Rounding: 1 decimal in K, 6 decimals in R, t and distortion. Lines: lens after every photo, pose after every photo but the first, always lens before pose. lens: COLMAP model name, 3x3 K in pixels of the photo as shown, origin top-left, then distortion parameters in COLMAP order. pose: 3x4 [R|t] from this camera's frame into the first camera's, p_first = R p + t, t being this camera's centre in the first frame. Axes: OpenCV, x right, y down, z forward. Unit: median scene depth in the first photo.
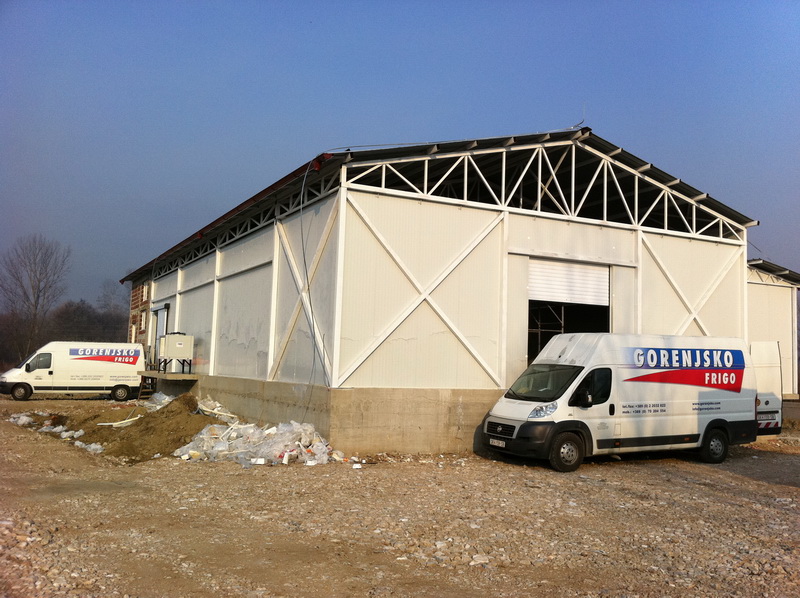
lens RADIAL K [[770.9, 0, 421.3], [0, 770.9, 287.5], [0, 0, 1]] dist [0.119705, -0.364575]
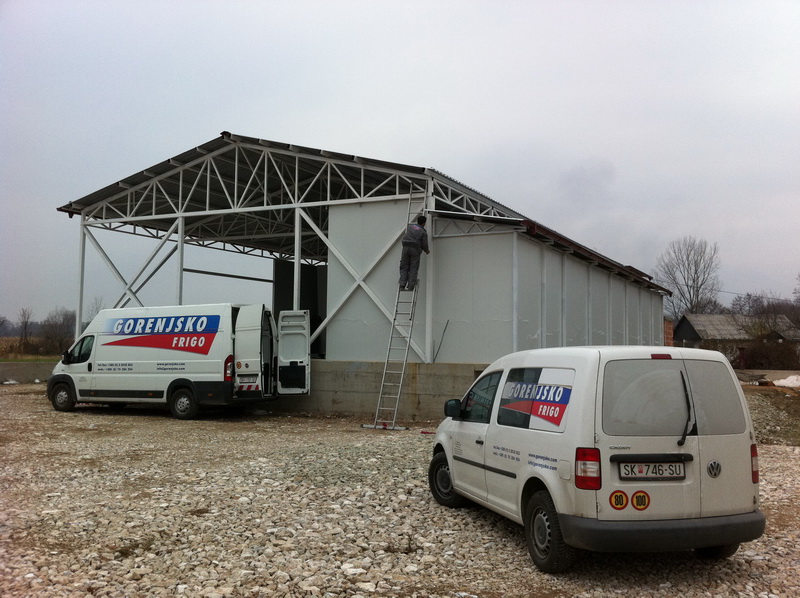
lens RADIAL K [[770.9, 0, 421.3], [0, 770.9, 287.5], [0, 0, 1]] dist [0.119705, -0.364575]
pose [[0.568876, -0.091528, -0.817314, 1.467954], [0.080045, 0.995232, -0.055739, 0.127096], [0.818518, -0.033713, 0.573490, 0.638380]]
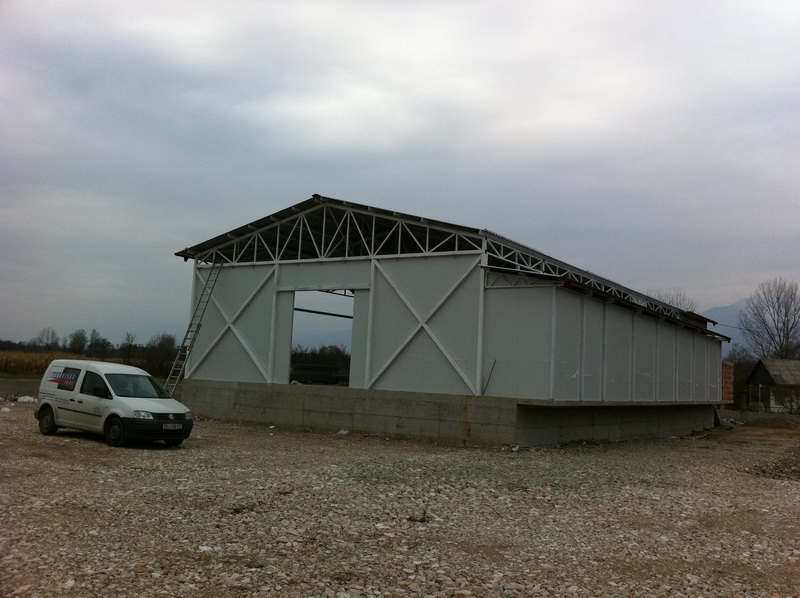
lens RADIAL K [[770.9, 0, 421.3], [0, 770.9, 287.5], [0, 0, 1]] dist [0.119705, -0.364575]
pose [[0.478982, -0.113284, -0.870485, 1.665317], [0.045276, 0.993506, -0.104381, 0.124605], [0.876657, 0.010585, 0.481000, 0.568354]]
